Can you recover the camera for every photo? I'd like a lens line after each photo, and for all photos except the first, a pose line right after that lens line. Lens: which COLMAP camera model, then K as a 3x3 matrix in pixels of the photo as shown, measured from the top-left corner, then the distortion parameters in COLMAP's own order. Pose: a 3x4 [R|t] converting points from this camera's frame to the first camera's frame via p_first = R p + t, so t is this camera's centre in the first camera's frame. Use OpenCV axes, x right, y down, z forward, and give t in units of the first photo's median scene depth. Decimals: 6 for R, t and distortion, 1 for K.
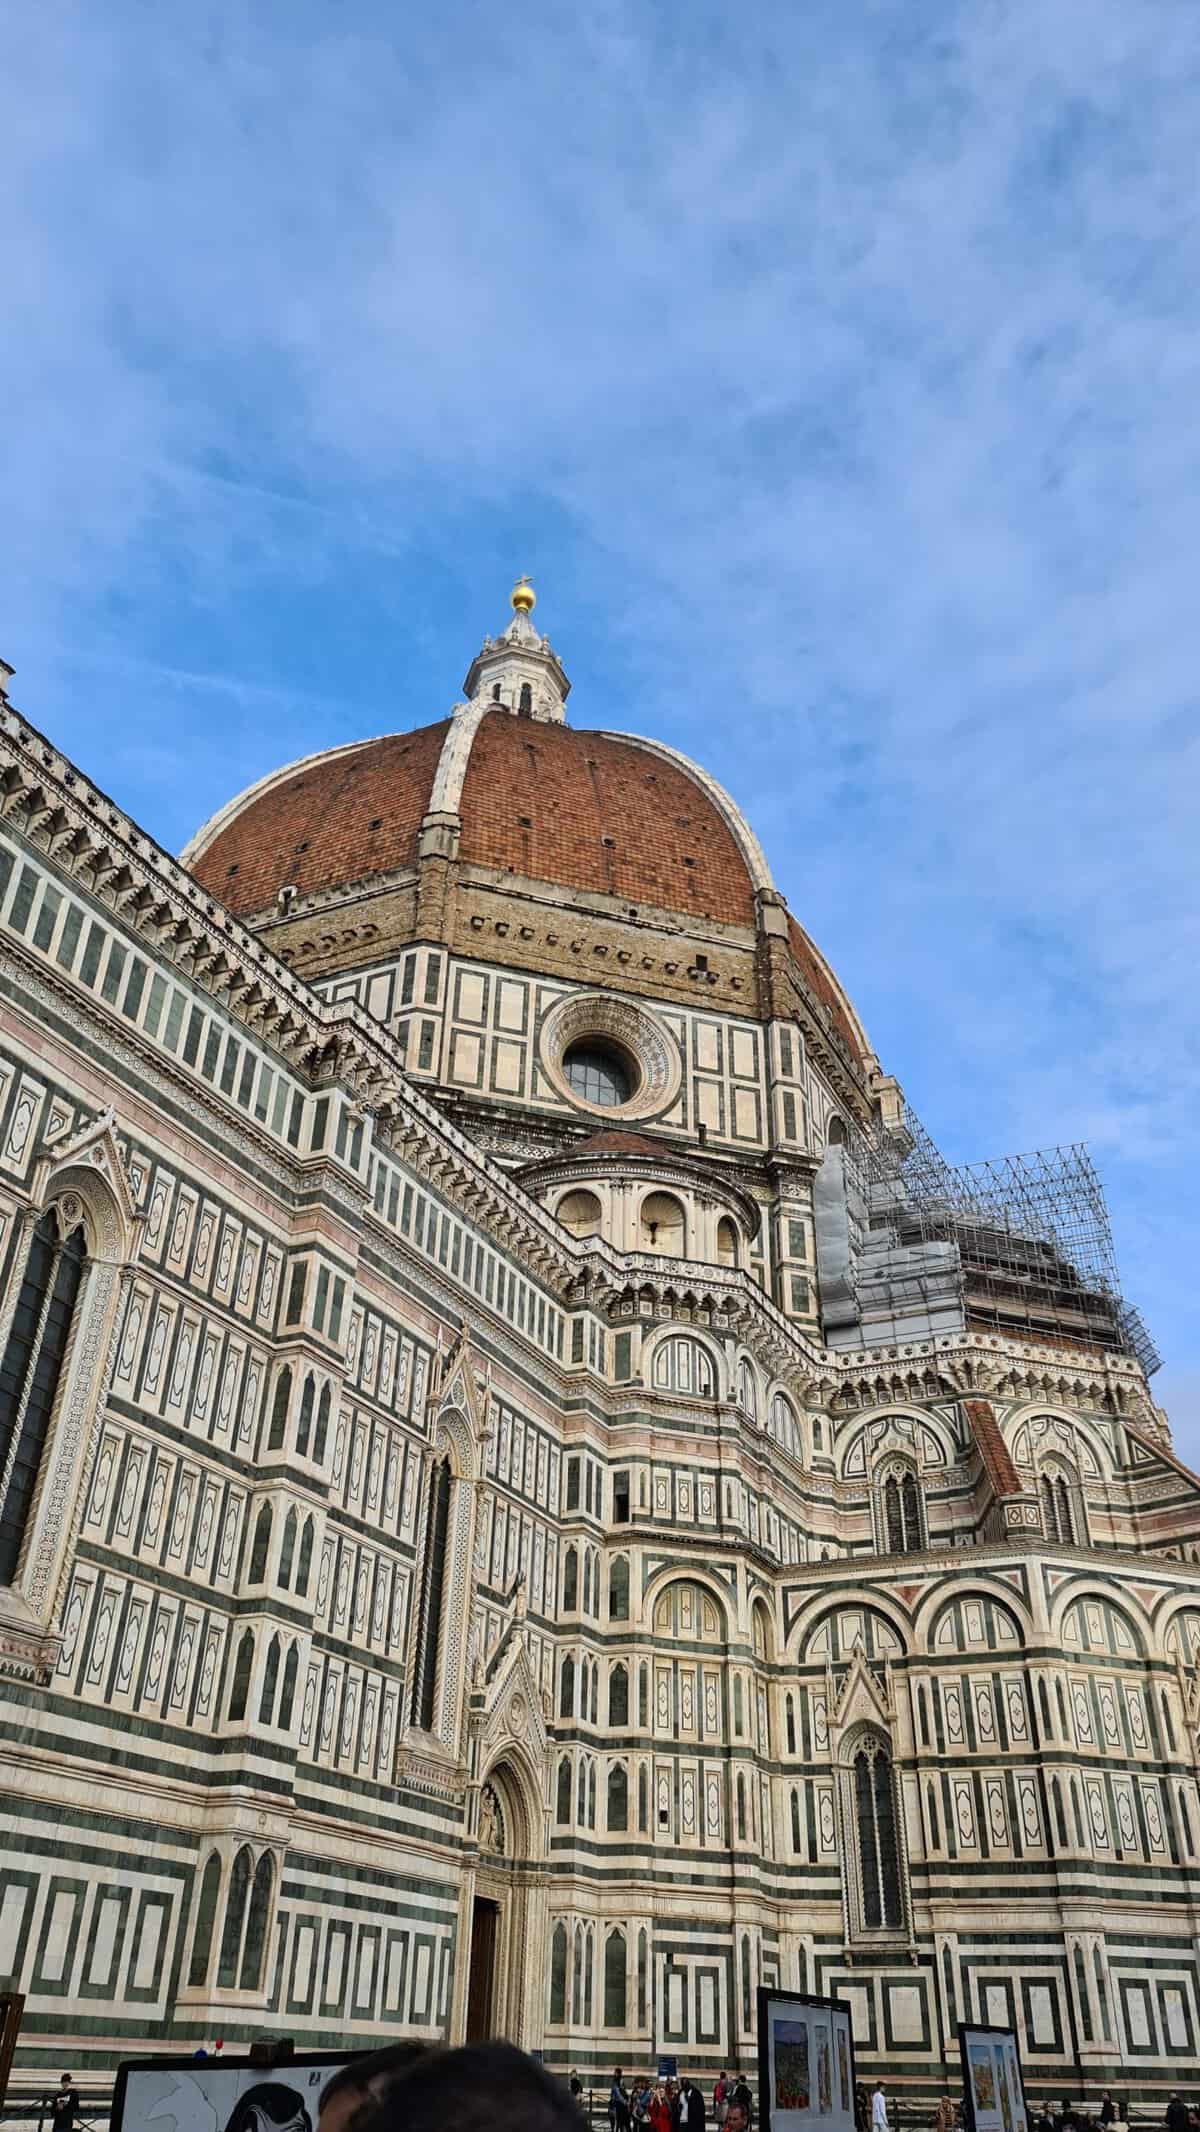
lens RADIAL K [[1541.5, 0, 595.1], [0, 1541.5, 1067.3], [0, 0, 1]] dist [0.088763, -0.060156]
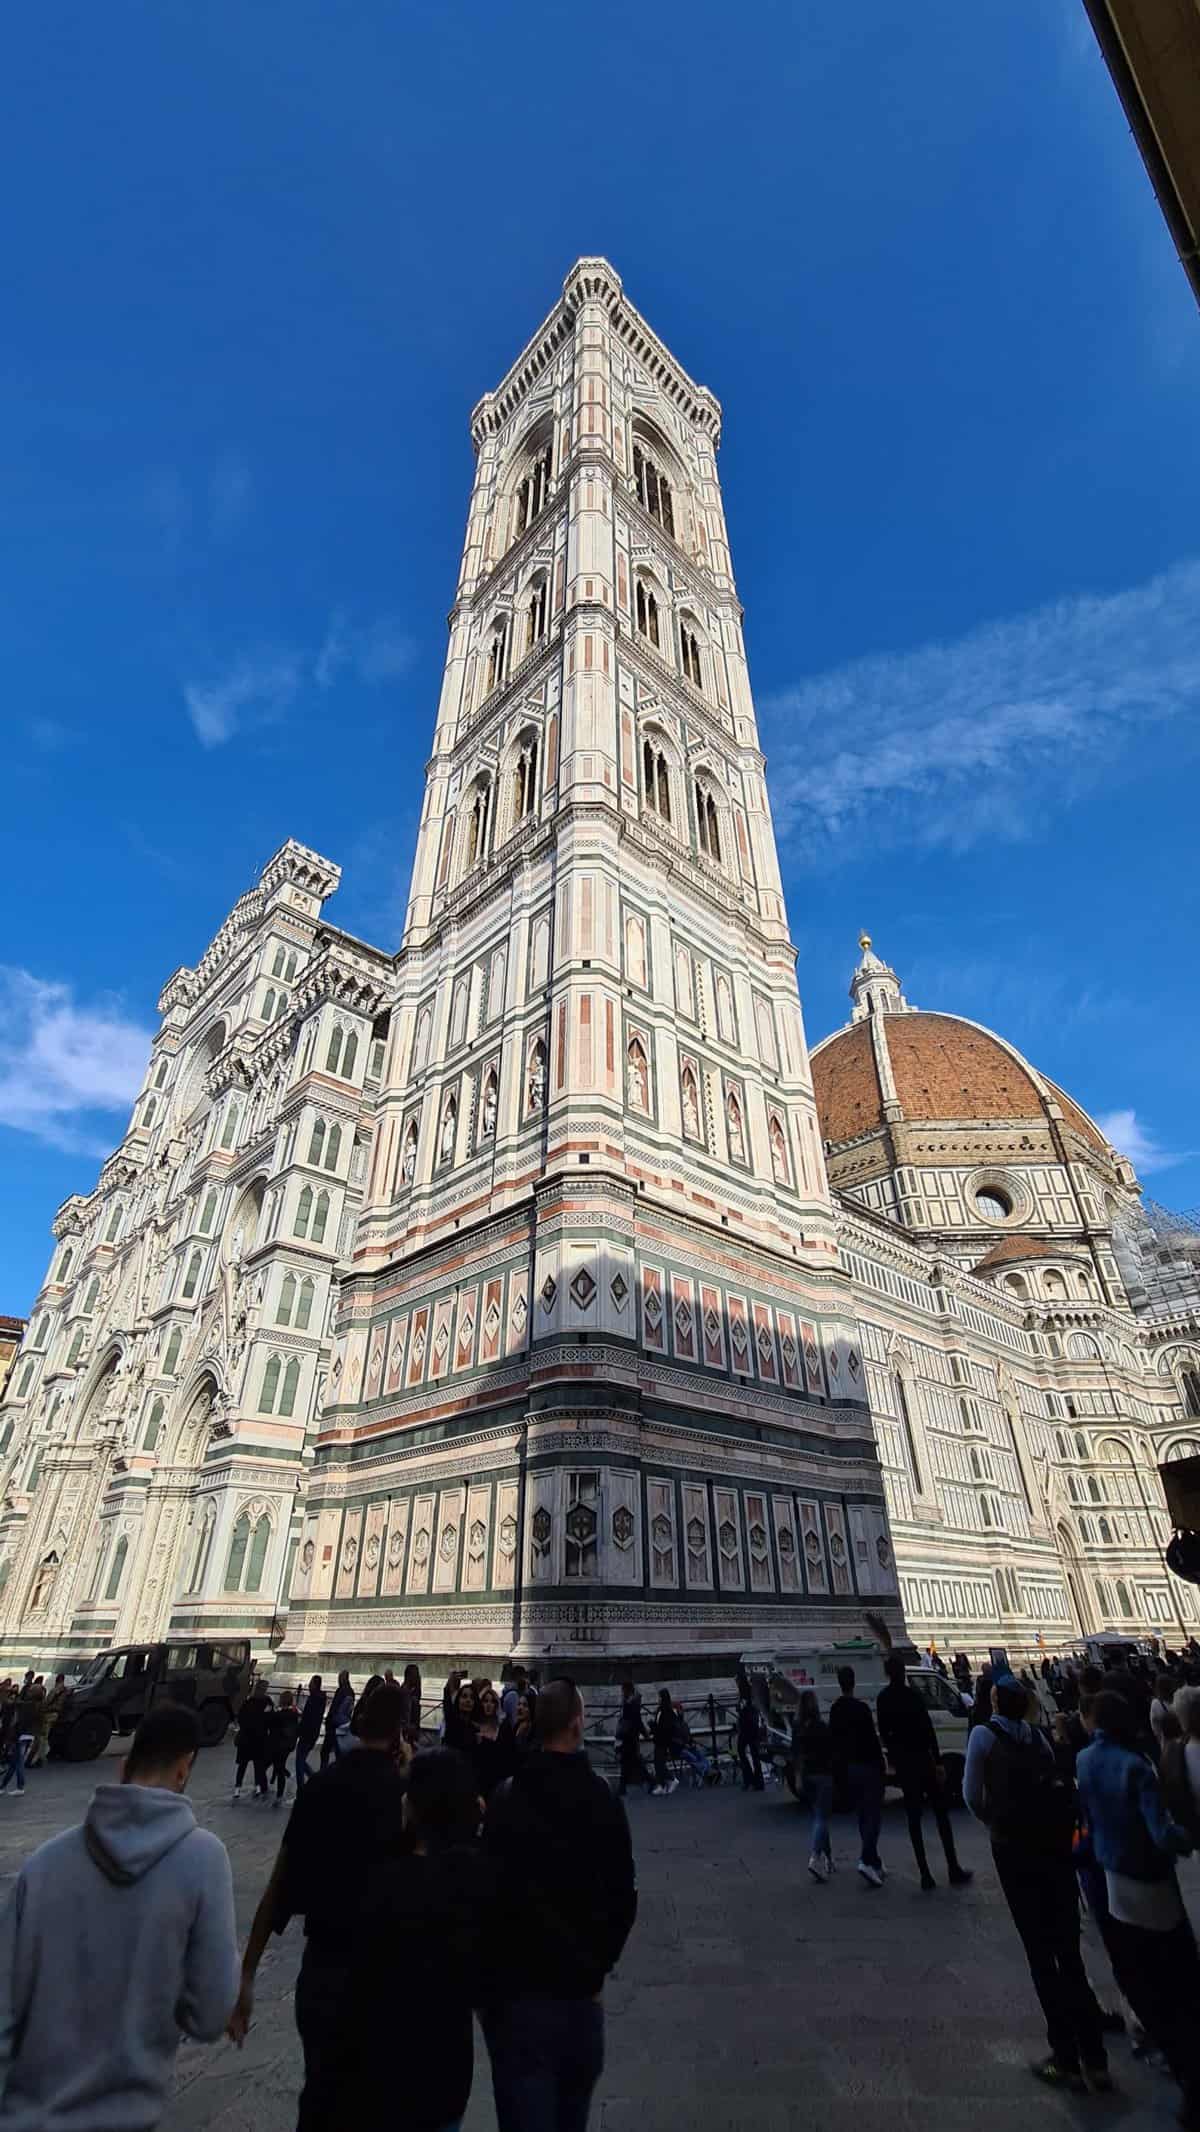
lens RADIAL K [[883.5, 0, 602.5], [0, 883.5, 1072.1], [0, 0, 1]] dist [-0.002620, -0.000394]
pose [[0.935638, -0.213455, -0.281102, -0.168789], [0.212361, 0.976574, -0.034726, -0.344421], [0.281930, -0.027204, 0.959049, -0.524114]]
